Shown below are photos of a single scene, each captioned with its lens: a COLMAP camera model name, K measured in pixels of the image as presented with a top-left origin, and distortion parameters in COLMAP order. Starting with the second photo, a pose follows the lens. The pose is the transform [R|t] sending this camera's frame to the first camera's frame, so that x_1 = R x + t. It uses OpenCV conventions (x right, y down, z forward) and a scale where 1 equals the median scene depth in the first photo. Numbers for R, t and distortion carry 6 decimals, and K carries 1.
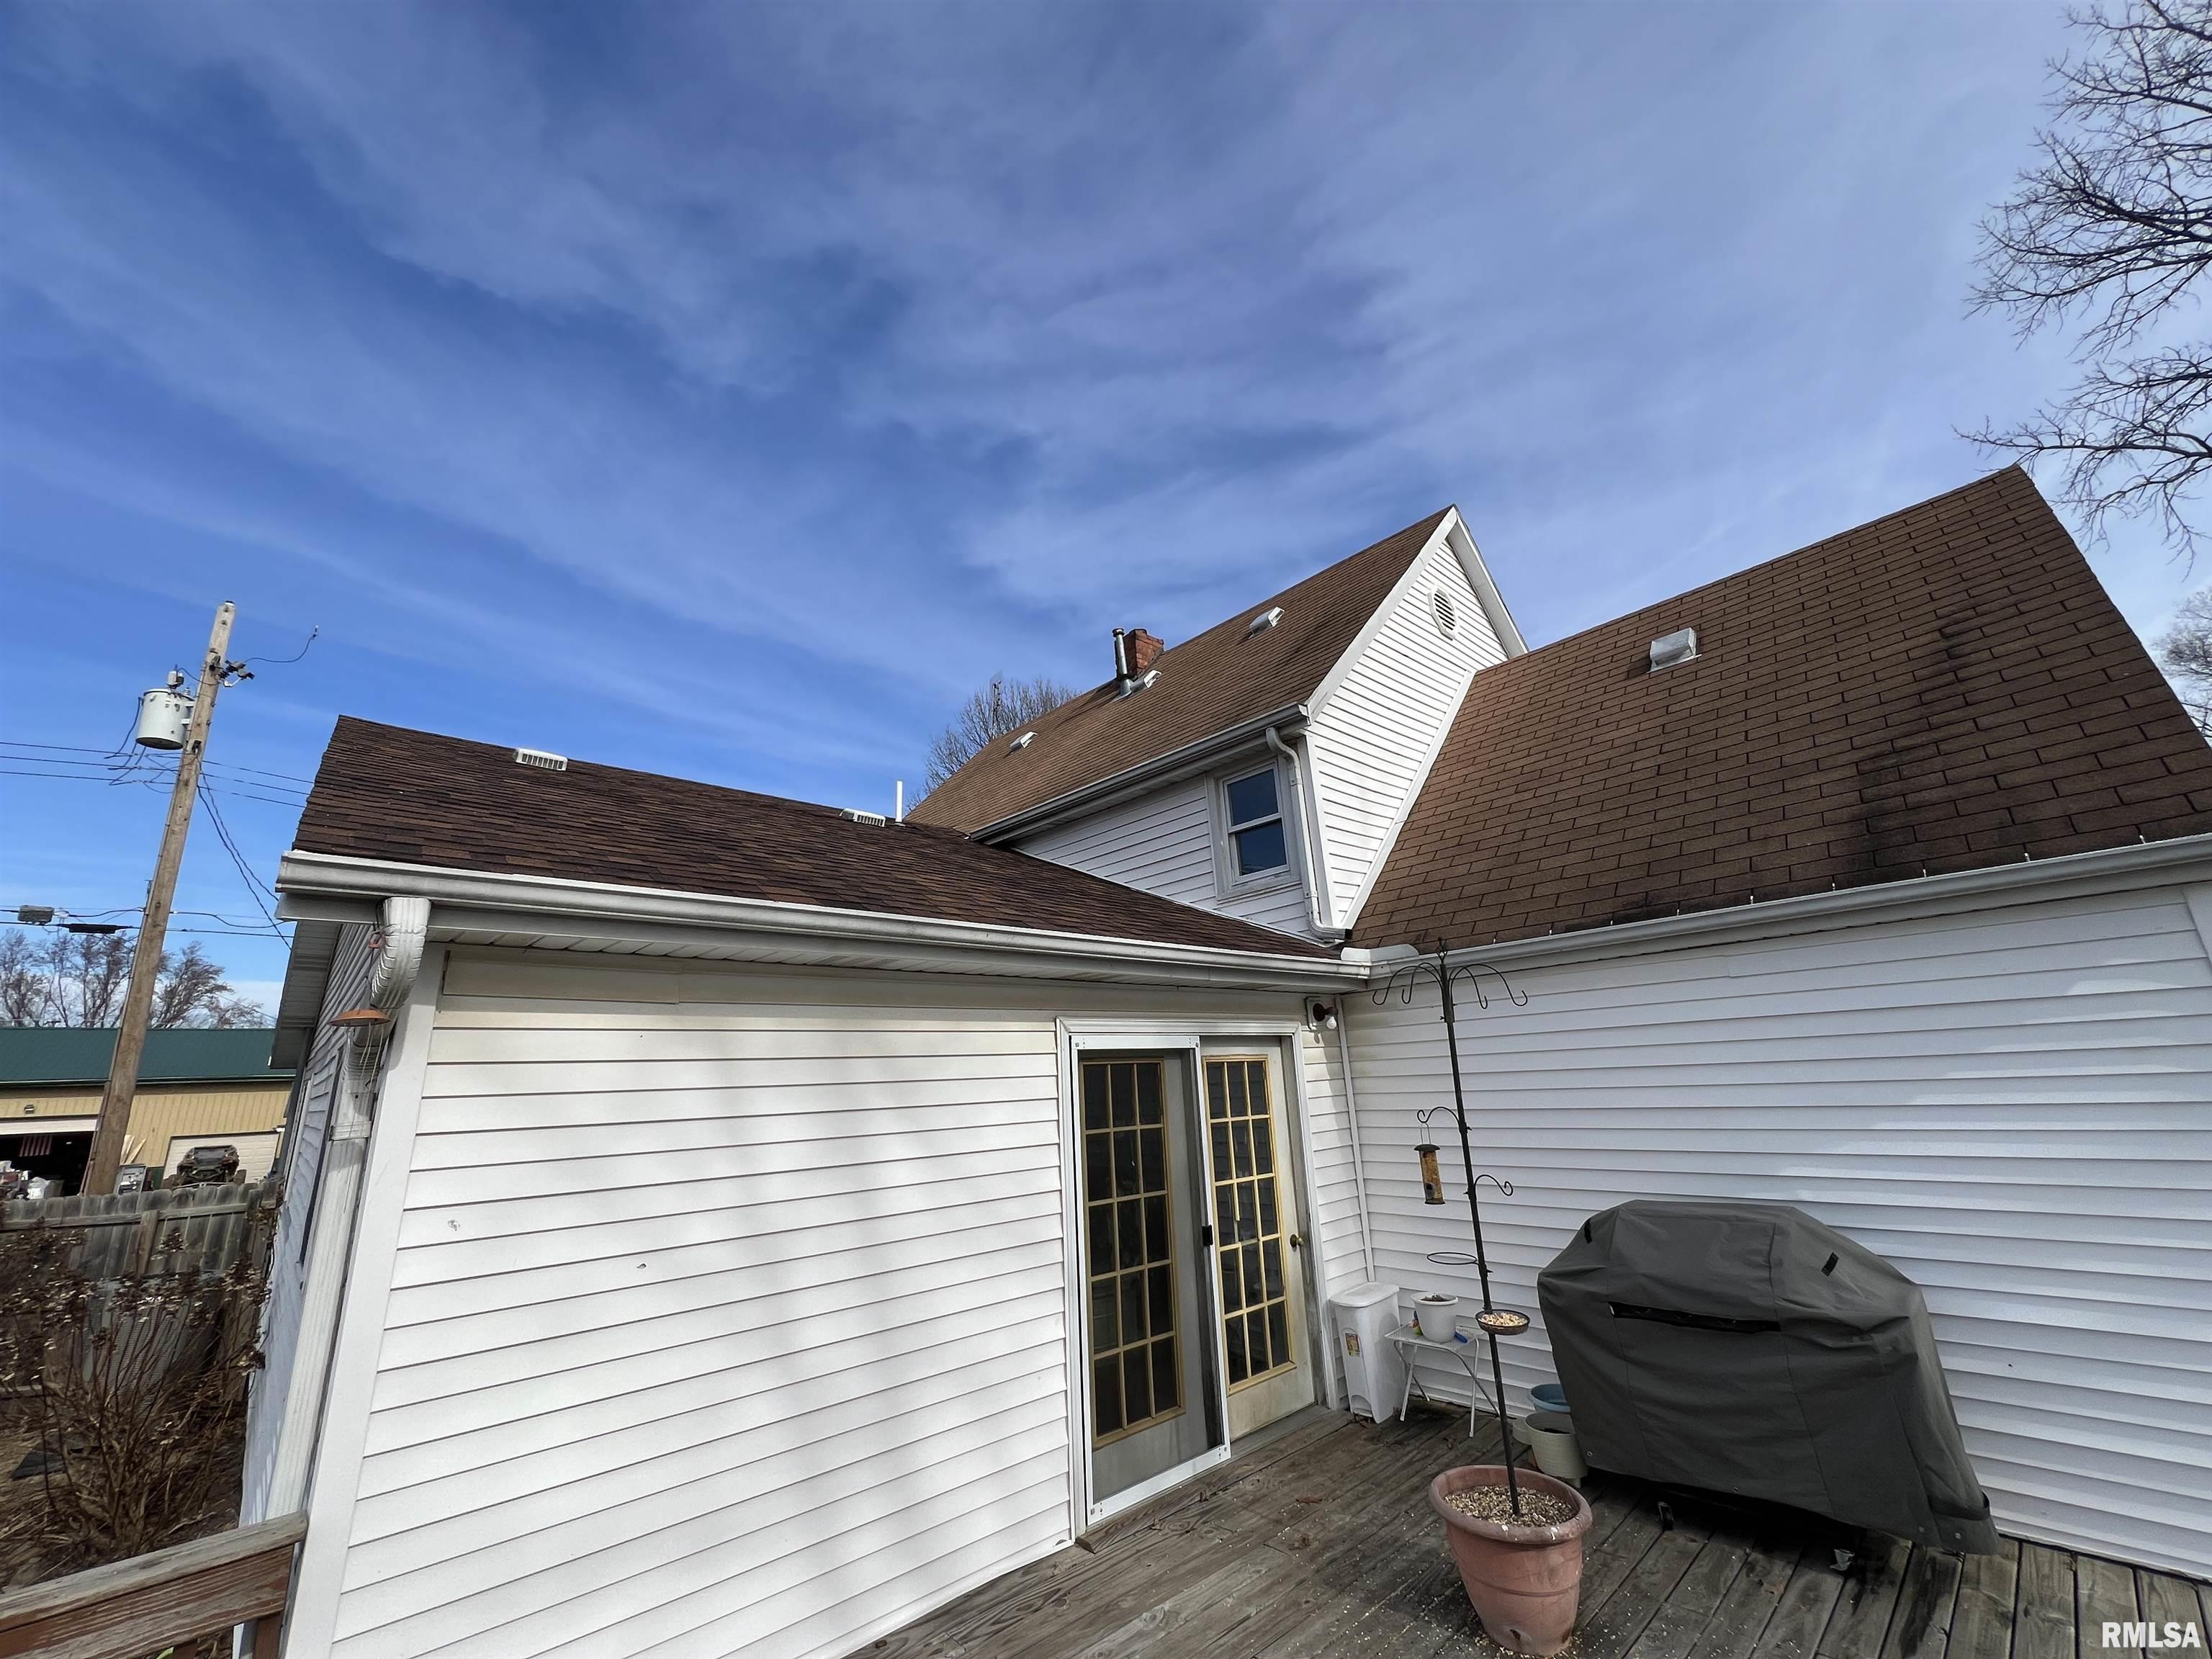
lens RADIAL K [[888.1, 0, 1106.0], [0, 888.1, 829.5], [0, 0, 1]] dist [0.001609, -0.000054]
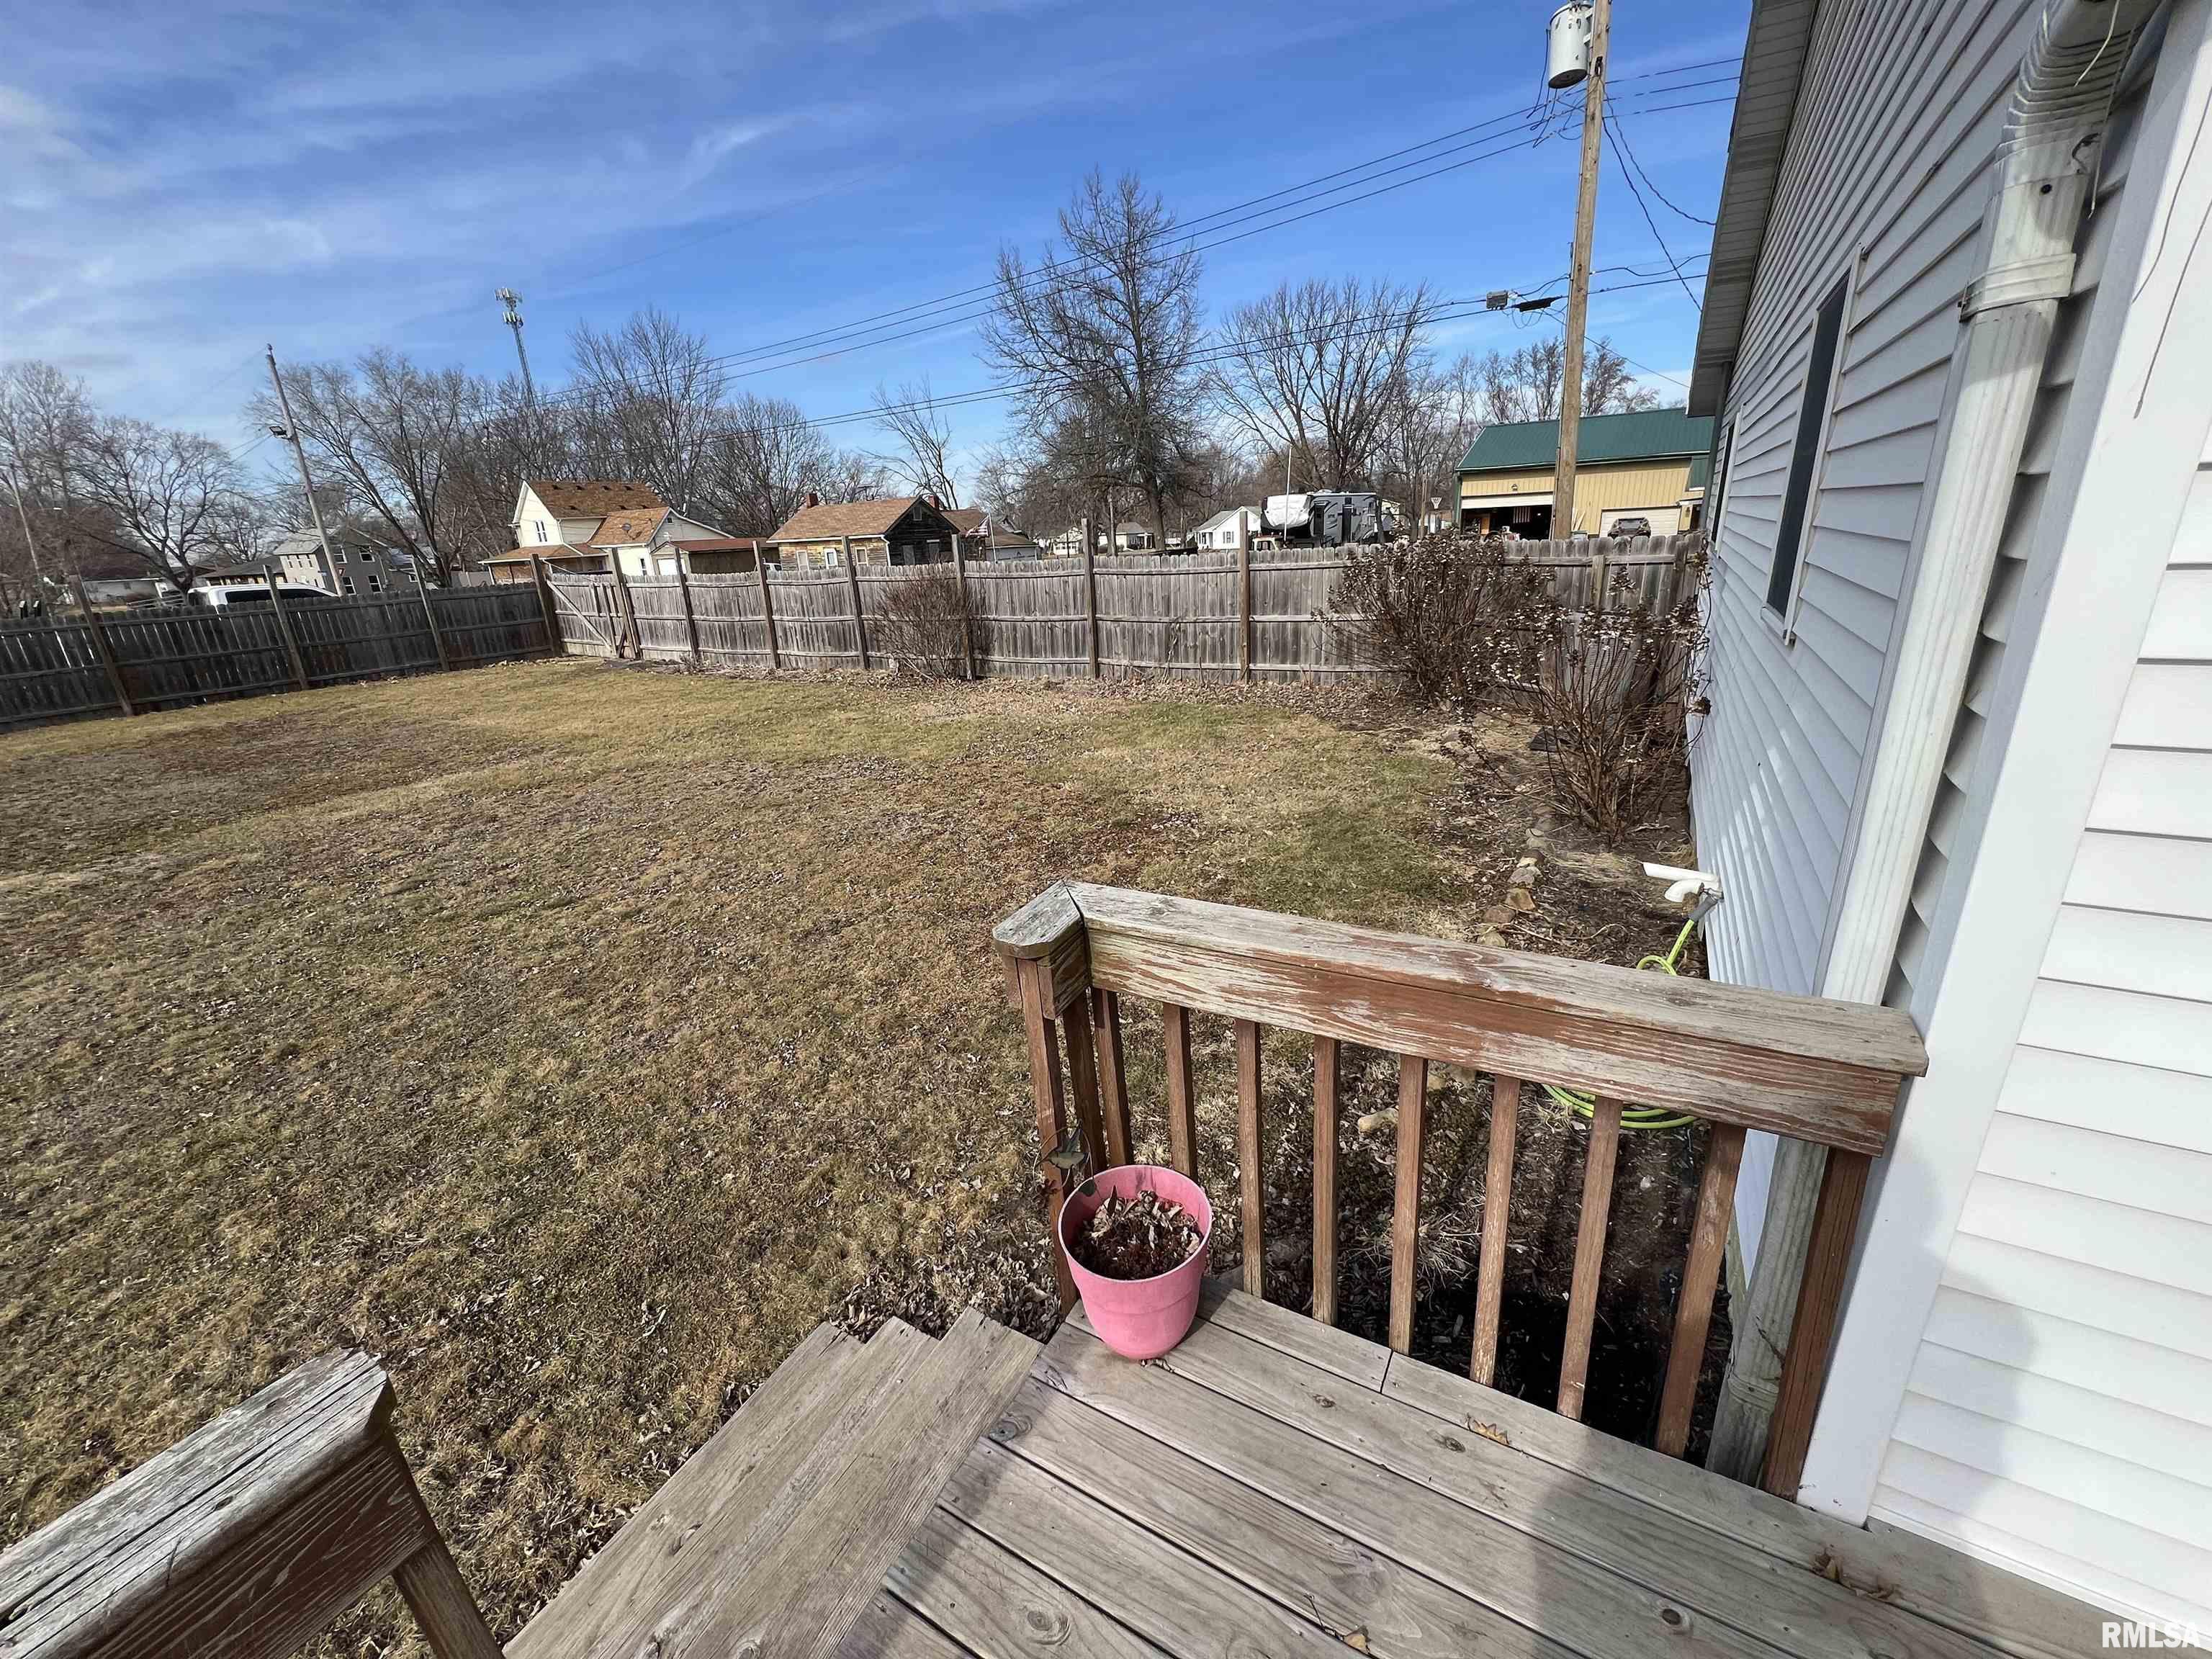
lens RADIAL K [[890.7, 0, 1106.5], [0, 890.7, 820.0], [0, 0, 1]] dist [-0.002359, 0.000616]
pose [[0.301453, 0.321378, -0.897687, -0.112008], [0.294544, 0.864048, 0.408246, 0.055289], [0.906846, -0.387475, 0.165810, 0.095681]]
